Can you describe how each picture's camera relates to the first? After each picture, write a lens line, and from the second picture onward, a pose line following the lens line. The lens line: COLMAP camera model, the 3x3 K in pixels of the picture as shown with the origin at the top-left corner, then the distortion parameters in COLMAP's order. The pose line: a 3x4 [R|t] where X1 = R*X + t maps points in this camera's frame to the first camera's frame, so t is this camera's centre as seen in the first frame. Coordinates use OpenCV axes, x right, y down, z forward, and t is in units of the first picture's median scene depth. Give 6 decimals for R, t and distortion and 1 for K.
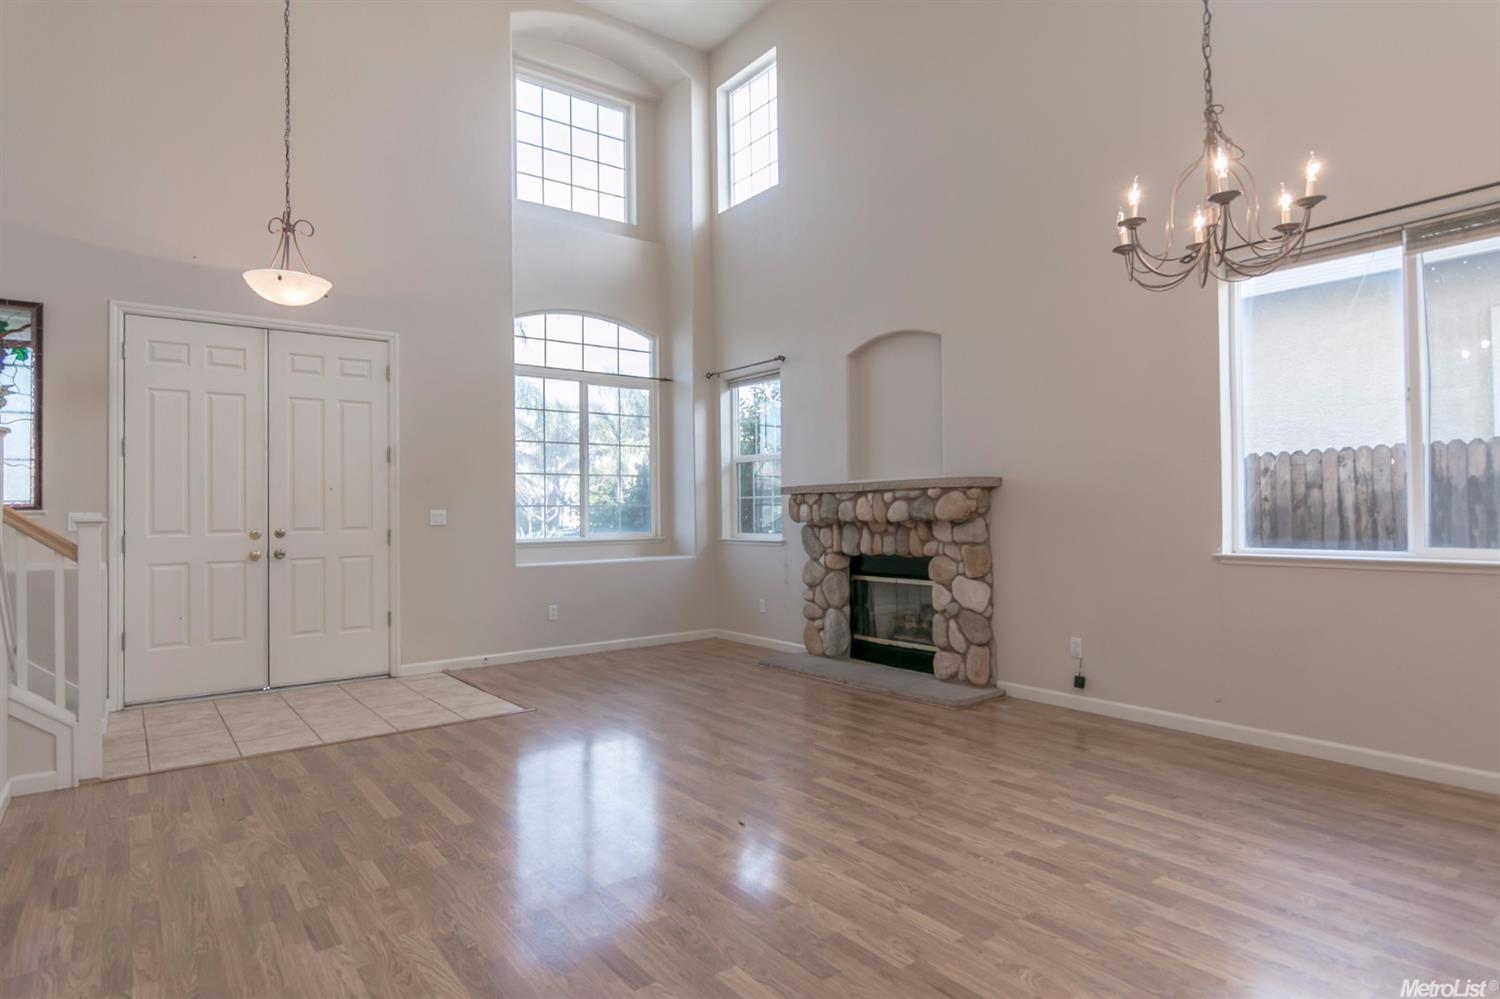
lens RADIAL K [[827.7, 0, 753.9], [0, 827.7, 502.9], [0, 0, 1]] dist [-0.003168, 0.002015]
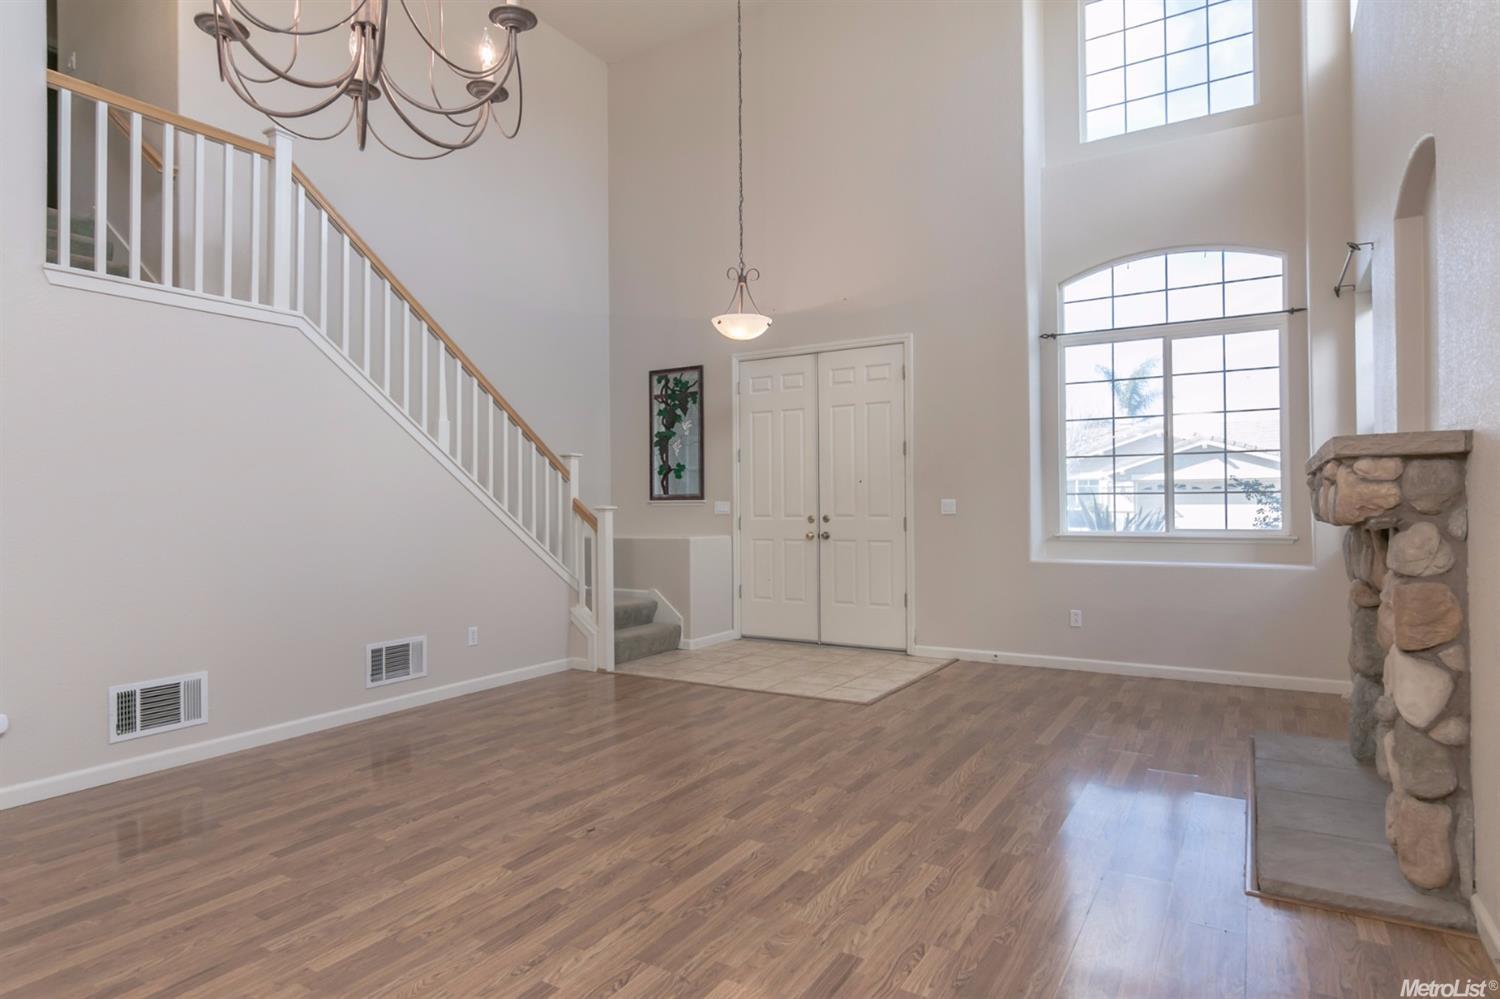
lens RADIAL K [[827.7, 0, 755.6], [0, 827.7, 498.3], [0, 0, 1]] dist [-0.003168, 0.002015]
pose [[0.367390, 0.001137, -0.930066, 0.564128], [0.013424, 0.999889, 0.006524, -0.002556], [0.929970, -0.014882, 0.367333, 0.490473]]
